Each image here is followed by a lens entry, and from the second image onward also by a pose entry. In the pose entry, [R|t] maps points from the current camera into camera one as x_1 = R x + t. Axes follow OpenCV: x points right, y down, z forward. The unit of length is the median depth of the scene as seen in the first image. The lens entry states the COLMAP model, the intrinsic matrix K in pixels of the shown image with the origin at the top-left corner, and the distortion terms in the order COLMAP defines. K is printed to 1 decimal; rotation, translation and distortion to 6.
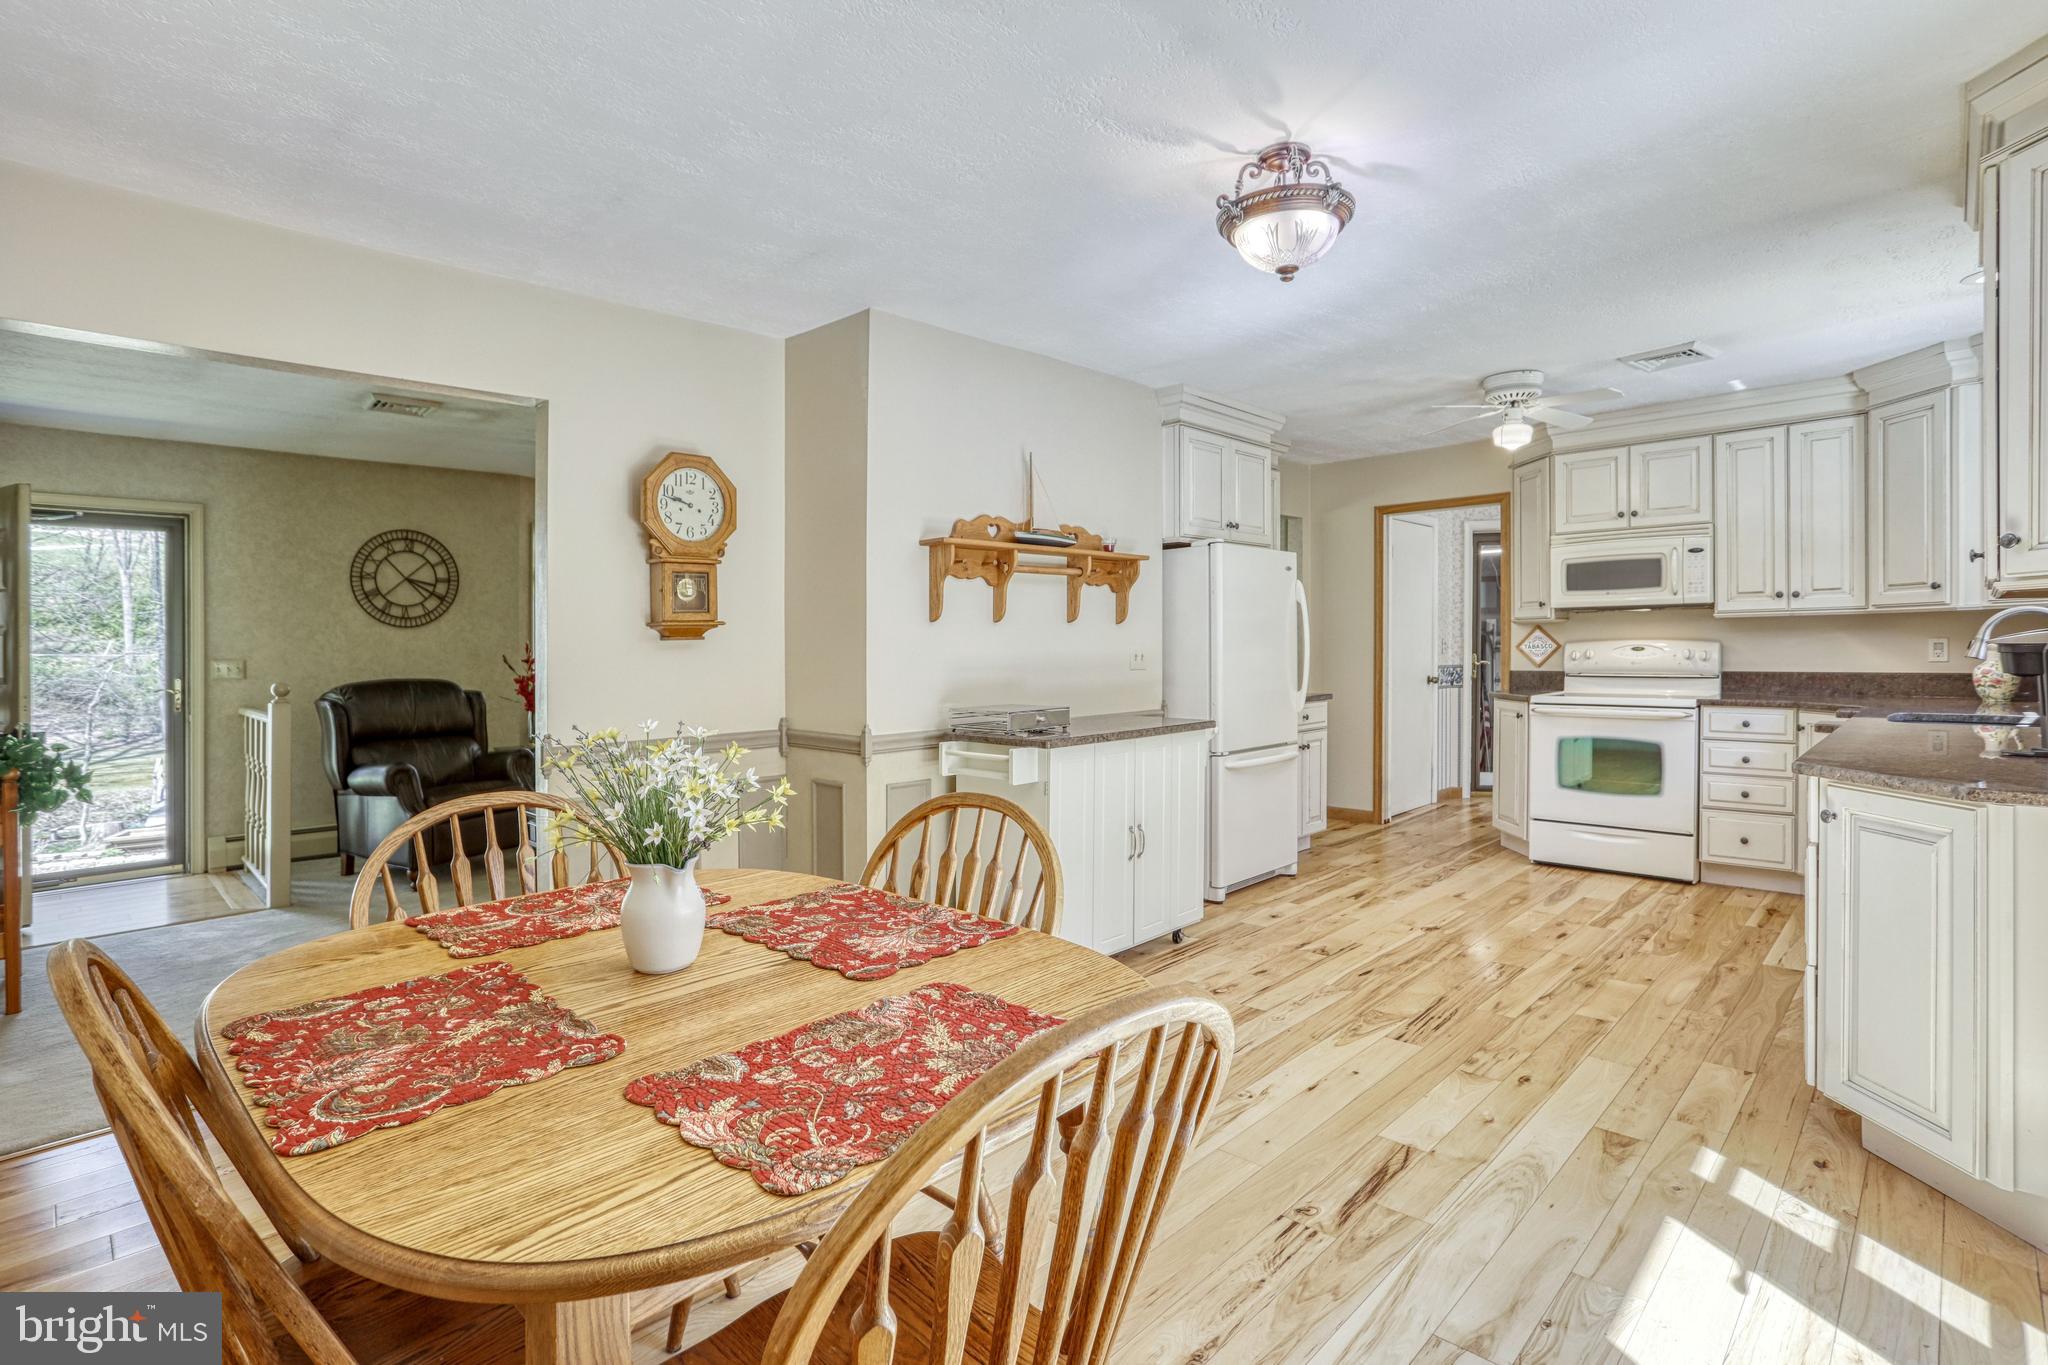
lens RADIAL K [[985.1, 0, 1024.0], [0, 985.1, 679.4], [0, 0, 1]] dist [-0.058059, 0.033291]
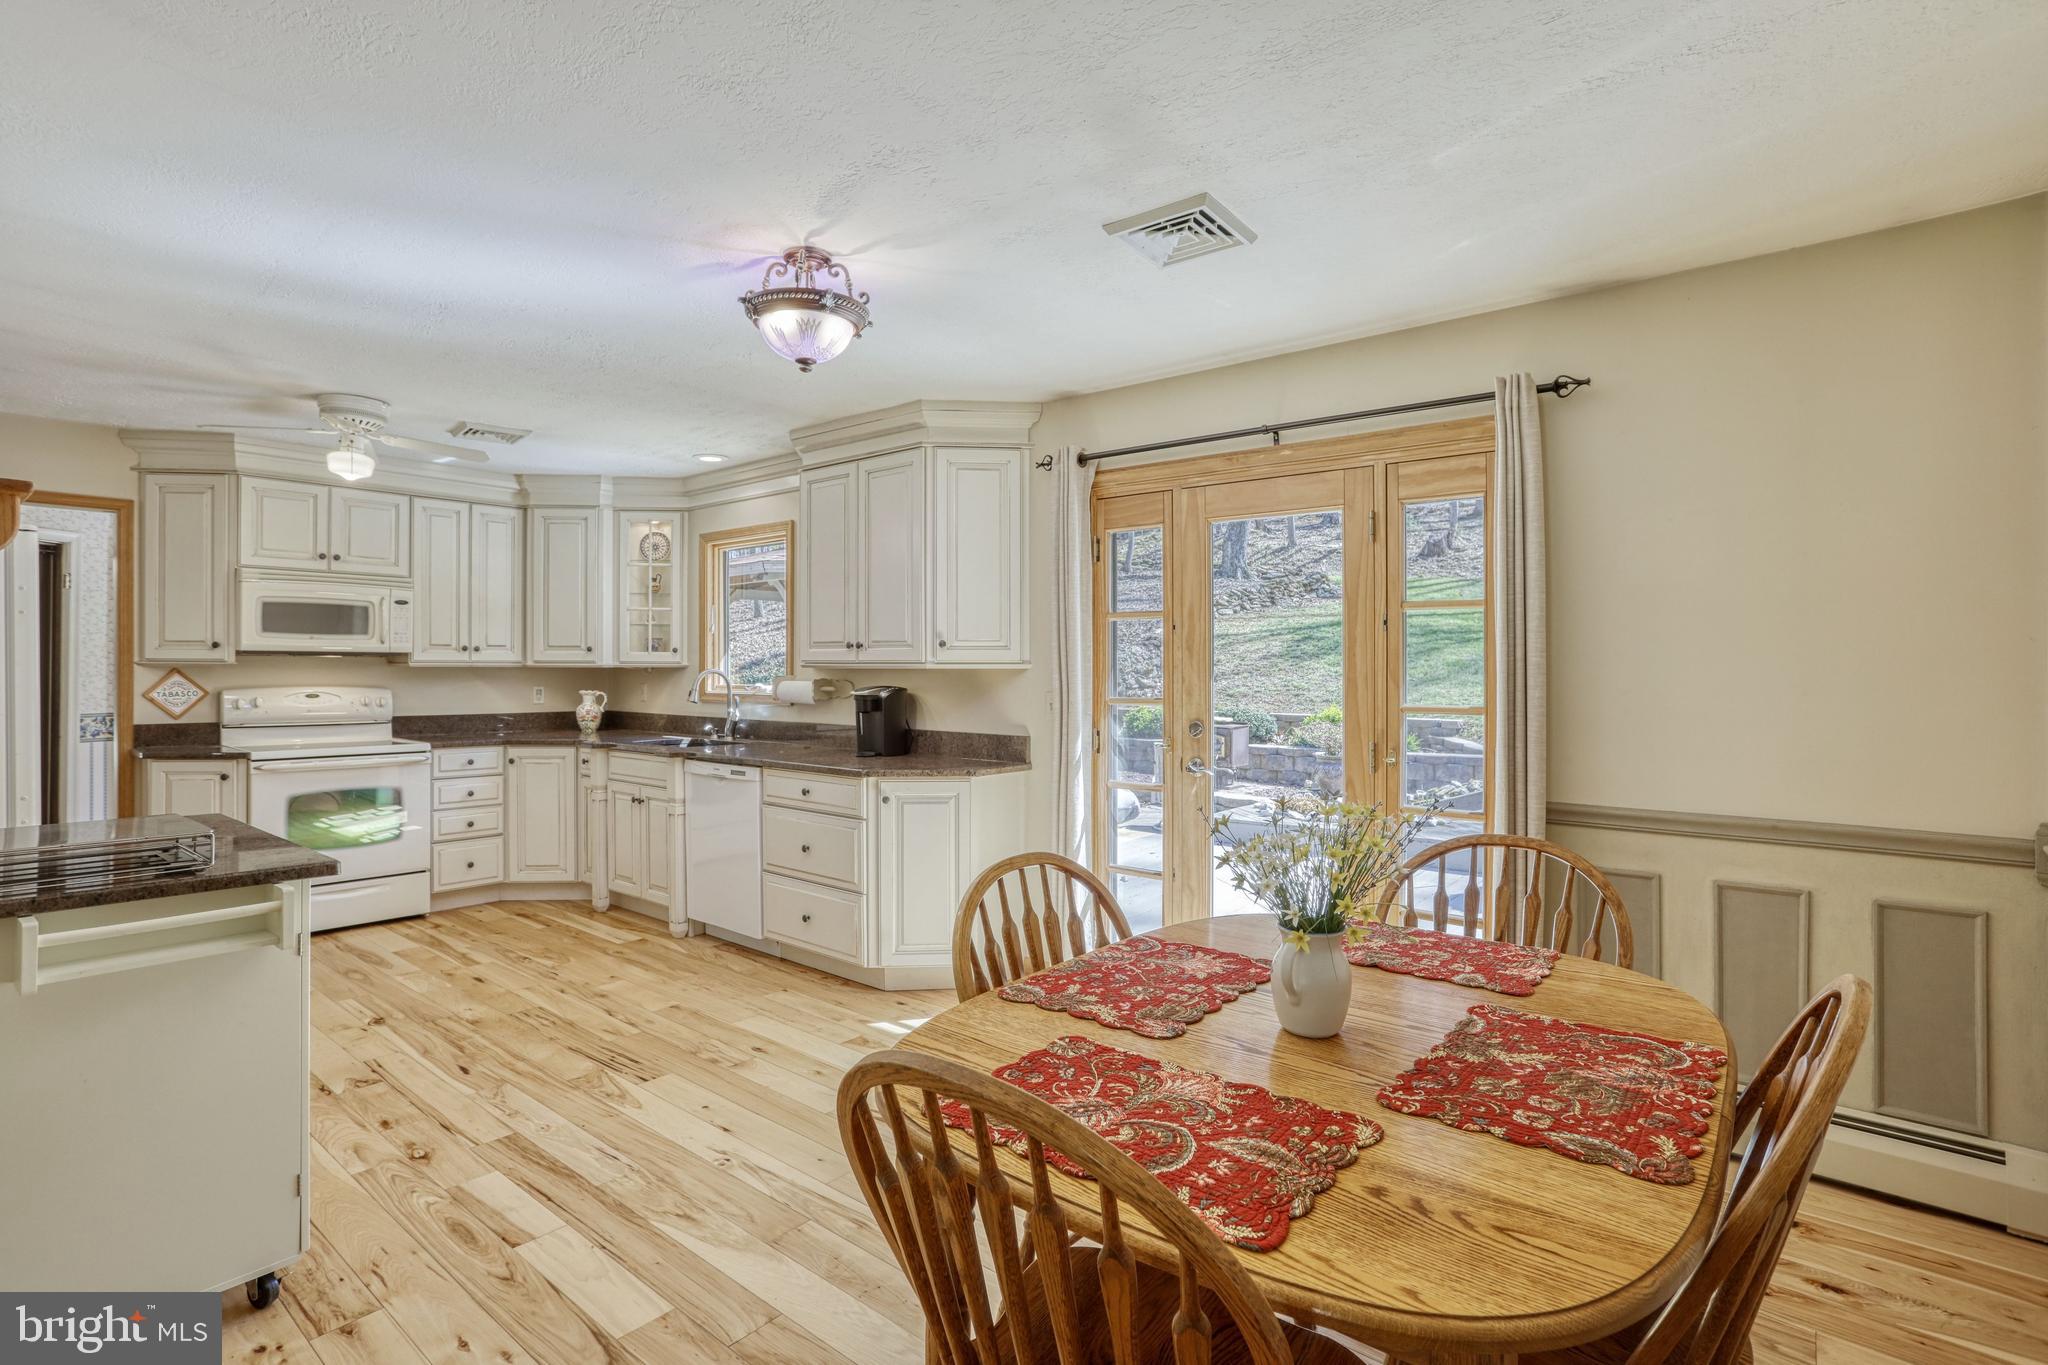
lens RADIAL K [[985.1, 0, 1024.0], [0, 985.1, 679.4], [0, 0, 1]] dist [-0.058059, 0.033291]
pose [[-0.080941, 0.006398, 0.996698, -0.374534], [0.032191, 0.999474, -0.003801, -0.021626], [-0.996199, 0.031777, -0.081104, 0.375466]]
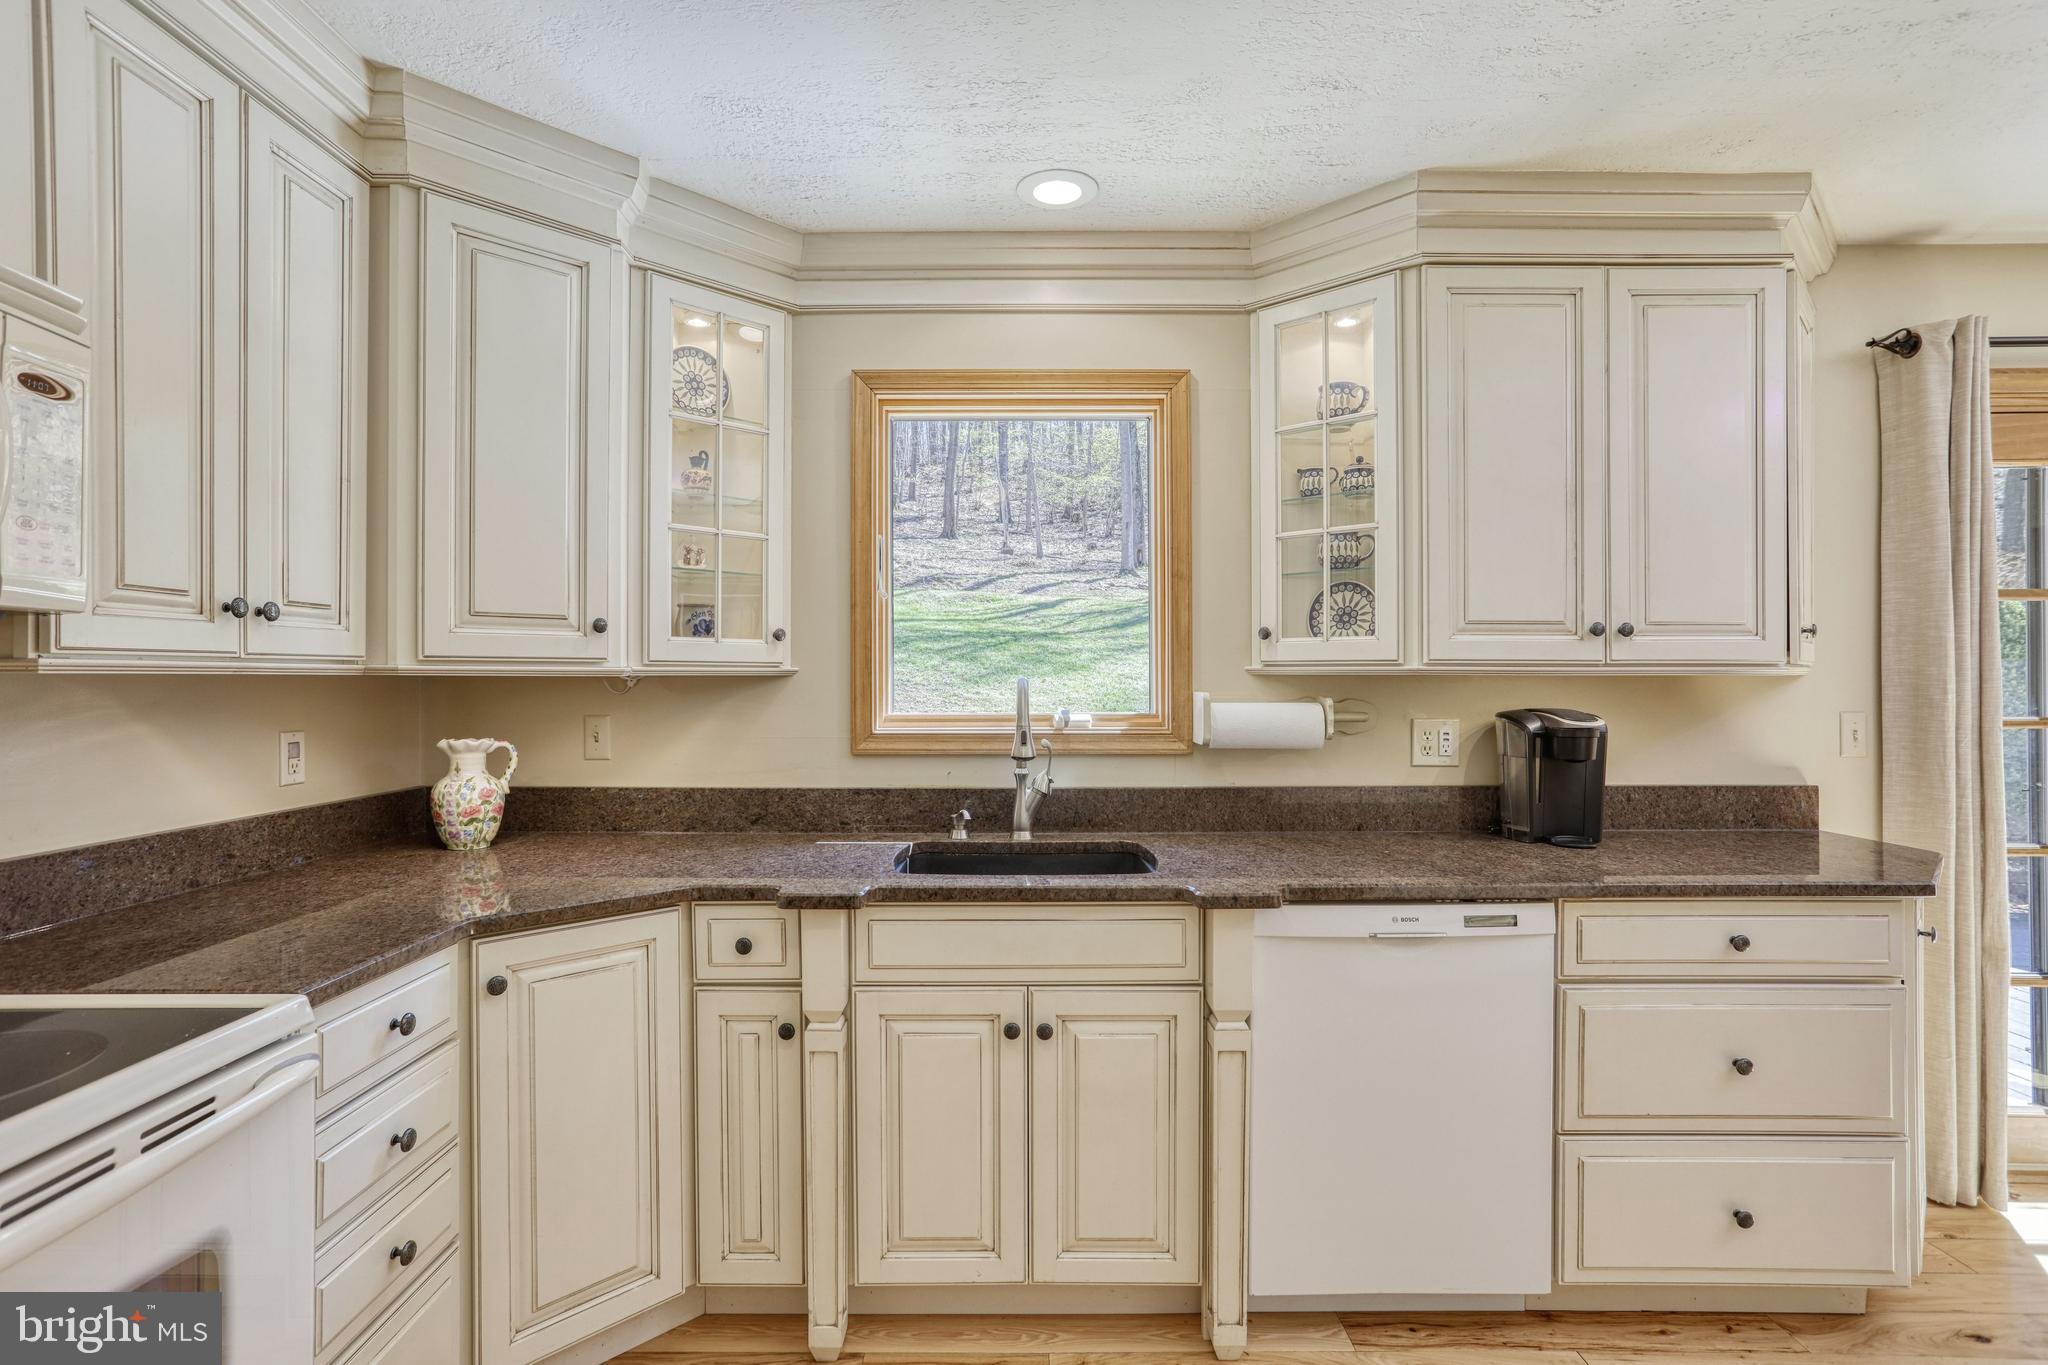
lens RADIAL K [[982.1, 0, 1006.4], [0, 982.1, 676.7], [0, 0, 1]] dist [-0.050460, 0.027960]
pose [[-0.694047, 0.019454, 0.719667, 0.333106], [0.037634, 0.999248, 0.009283, -0.051192], [-0.718946, 0.033527, -0.694257, 0.911458]]
